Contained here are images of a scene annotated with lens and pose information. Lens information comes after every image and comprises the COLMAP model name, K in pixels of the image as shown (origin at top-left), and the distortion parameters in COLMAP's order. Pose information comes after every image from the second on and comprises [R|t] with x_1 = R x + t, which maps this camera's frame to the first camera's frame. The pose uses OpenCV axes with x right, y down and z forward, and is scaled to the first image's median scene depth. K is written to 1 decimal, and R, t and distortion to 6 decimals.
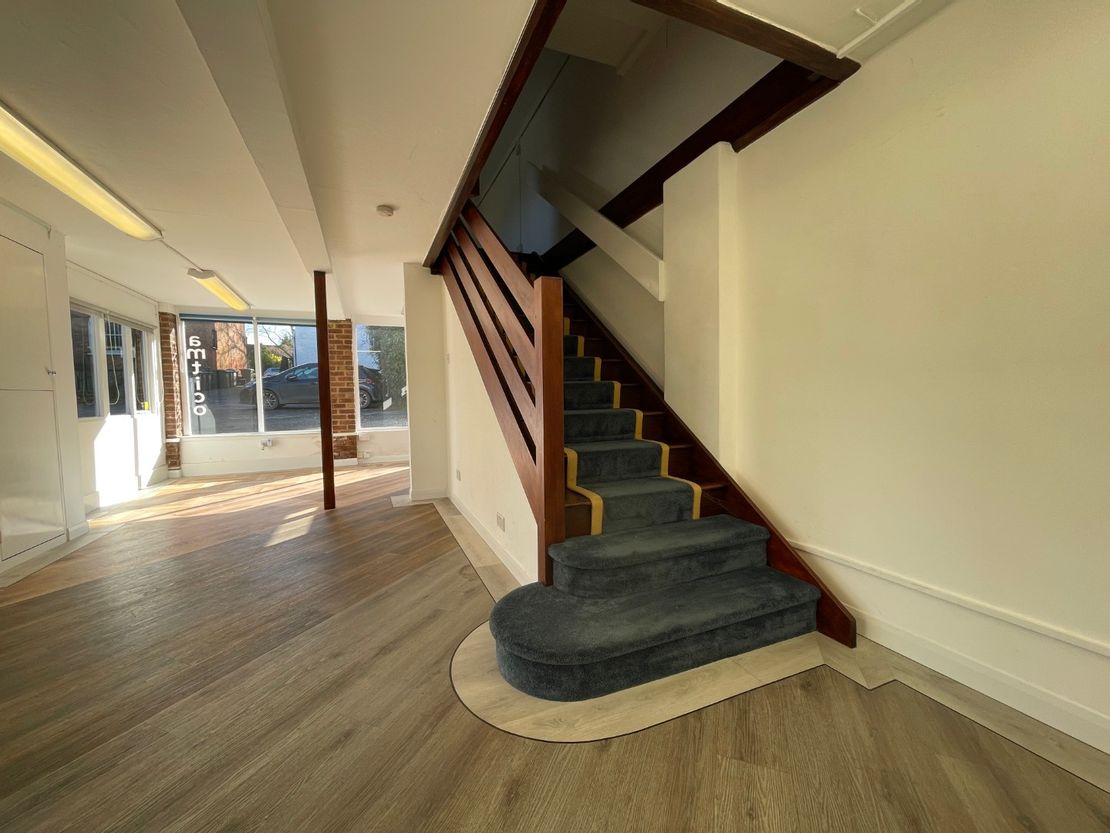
lens RADIAL K [[449.3, 0, 555.0], [0, 449.3, 416.5], [0, 0, 1]] dist [-0.002869, -0.000748]
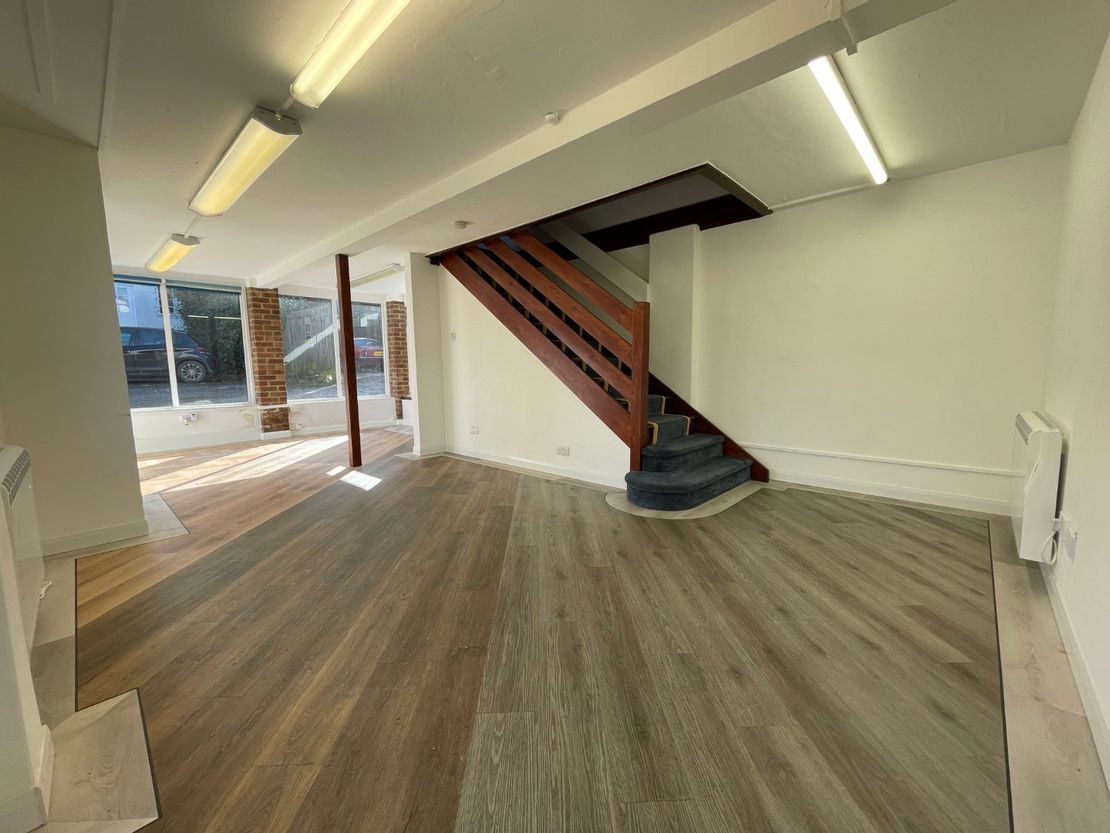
lens RADIAL K [[449.3, 0, 555.0], [0, 449.3, 416.5], [0, 0, 1]] dist [-0.002869, -0.000748]
pose [[0.912547, -0.037454, 0.407252, -0.760135], [0.014261, 0.998106, 0.059838, 0.027979], [-0.408722, -0.048797, 0.911353, -0.367998]]
